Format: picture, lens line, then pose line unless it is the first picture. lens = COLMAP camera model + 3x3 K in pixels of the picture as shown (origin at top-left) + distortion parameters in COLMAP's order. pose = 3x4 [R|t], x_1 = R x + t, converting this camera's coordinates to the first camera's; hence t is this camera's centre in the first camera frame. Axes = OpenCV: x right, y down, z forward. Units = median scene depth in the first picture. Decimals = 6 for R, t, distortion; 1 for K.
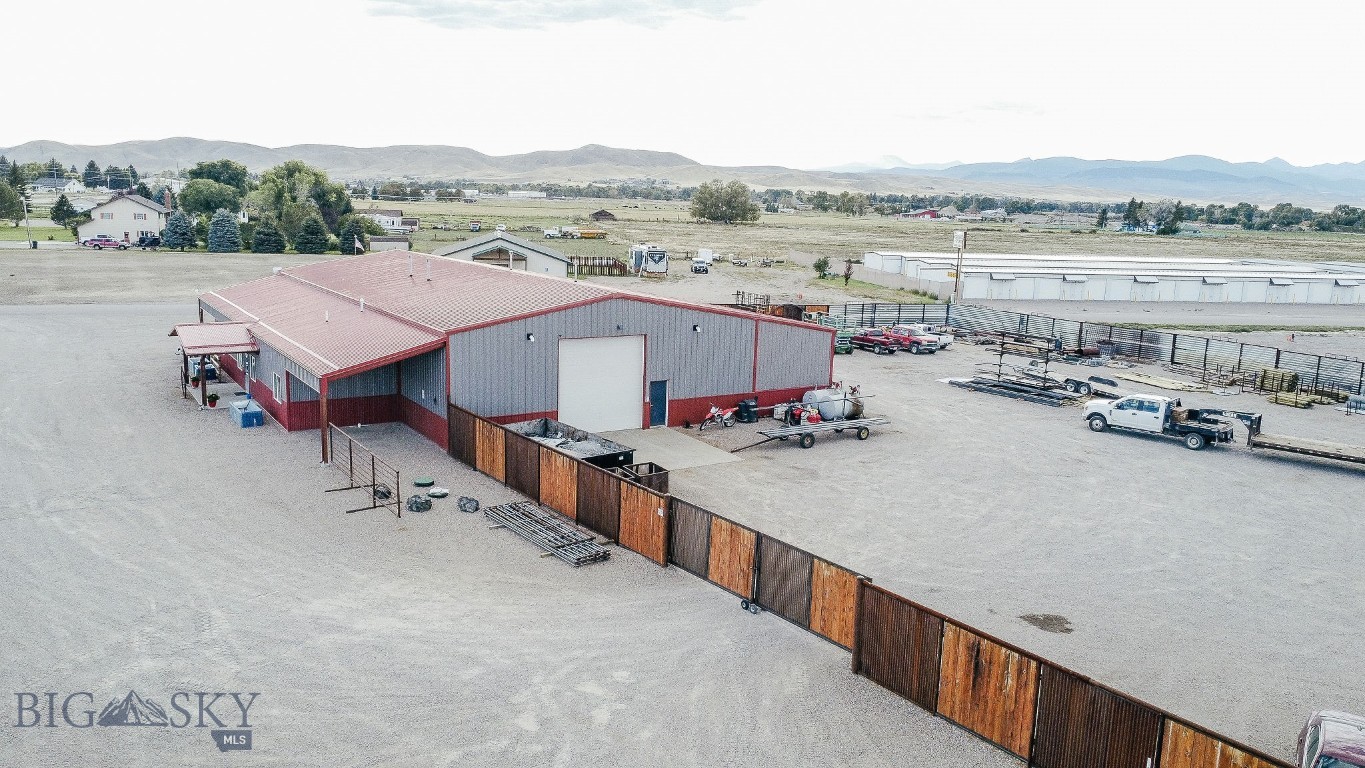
lens RADIAL K [[1004.5, 0, 678.7], [0, 1004.5, 385.3], [0, 0, 1]] dist [0.002518, 0.003168]
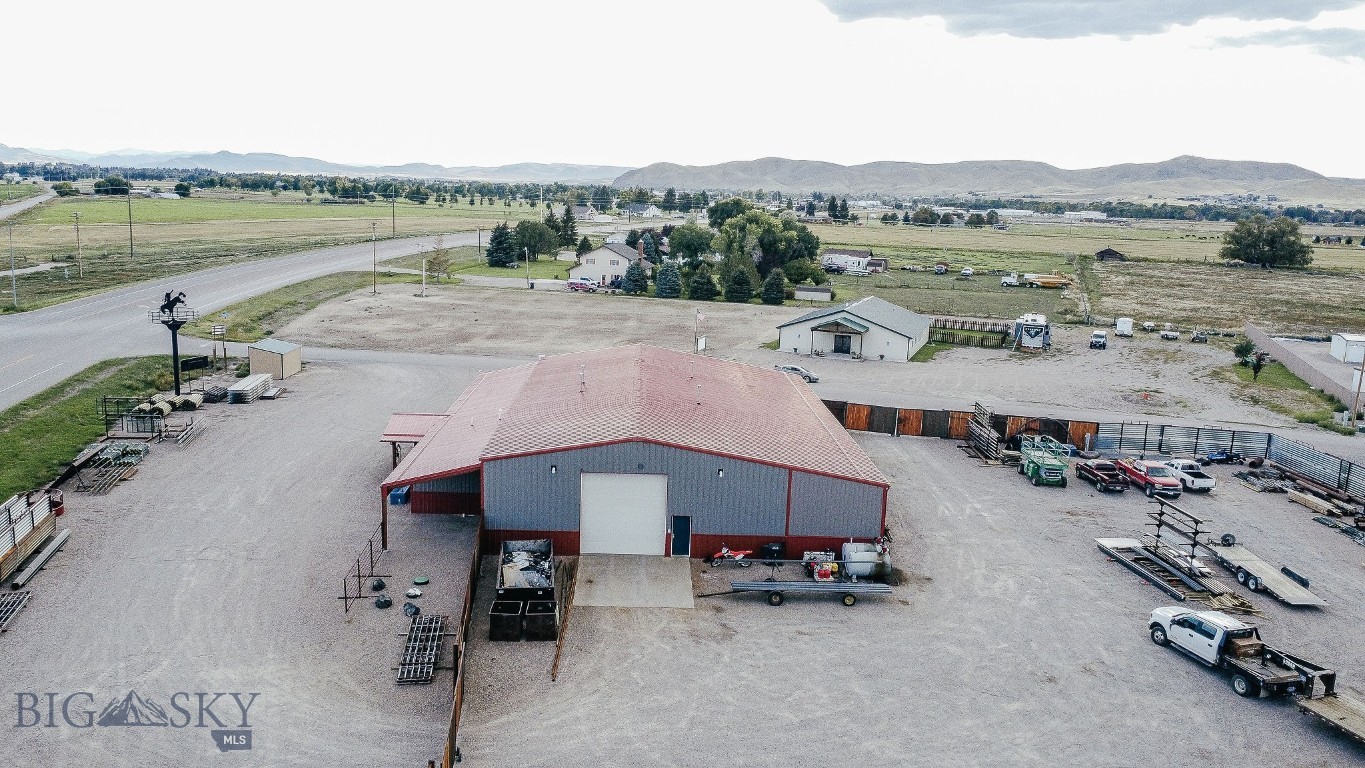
lens RADIAL K [[1004.5, 0, 679.9], [0, 1004.5, 381.1], [0, 0, 1]] dist [0.002518, 0.003168]
pose [[0.865347, 0.091474, -0.492755, 0.486408], [-0.102947, 0.994679, 0.003860, -0.148770], [0.490486, 0.047387, 0.870160, 0.024073]]
